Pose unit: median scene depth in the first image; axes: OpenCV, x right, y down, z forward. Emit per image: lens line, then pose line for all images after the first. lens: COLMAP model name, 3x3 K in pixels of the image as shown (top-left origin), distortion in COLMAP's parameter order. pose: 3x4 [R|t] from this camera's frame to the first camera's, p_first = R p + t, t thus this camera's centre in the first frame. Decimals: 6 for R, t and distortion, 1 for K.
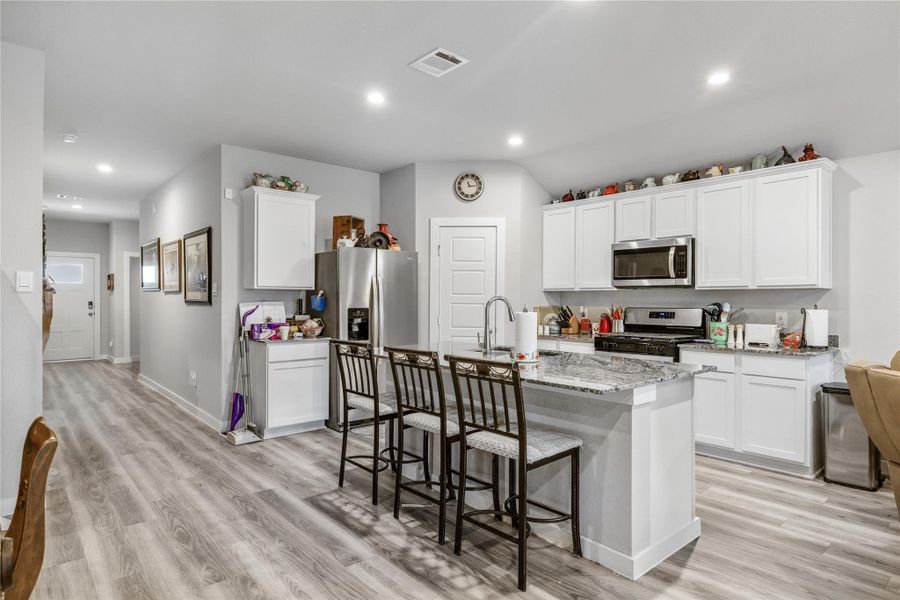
lens RADIAL K [[503.3, 0, 448.9], [0, 503.3, 300.9], [0, 0, 1]] dist [-0.001812, -0.001085]
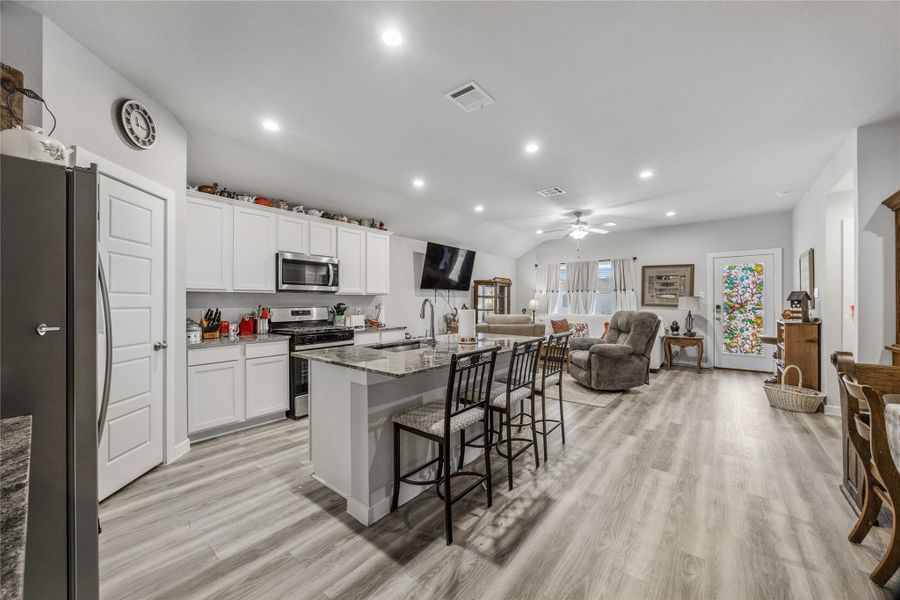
lens RADIAL K [[341.9, 0, 450.1], [0, 341.9, 304.6], [0, 0, 1]] dist [-0.005690, 0.000028]
pose [[-0.176213, -0.010177, 0.984299, -0.517563], [0.004811, 0.999926, 0.011200, -0.001627], [-0.984340, 0.006709, -0.176151, 0.778204]]
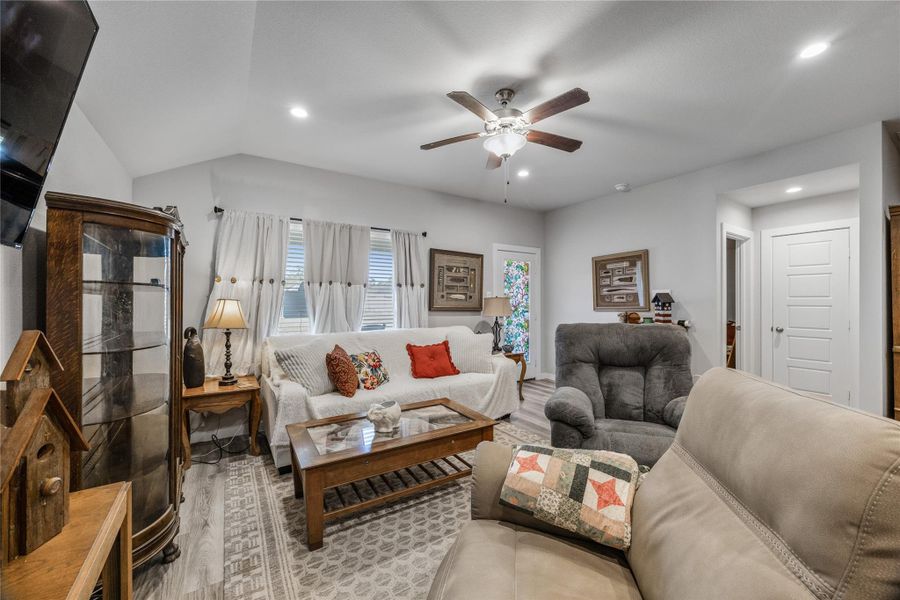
lens RADIAL K [[341.9, 0, 445.2], [0, 341.9, 301.9], [0, 0, 1]] dist [-0.005690, 0.000028]
pose [[-0.989891, 0.001131, 0.141826, 0.603619], [0.001956, 0.999982, 0.005672, -0.006124], [-0.141817, 0.005892, -0.989875, 0.626309]]
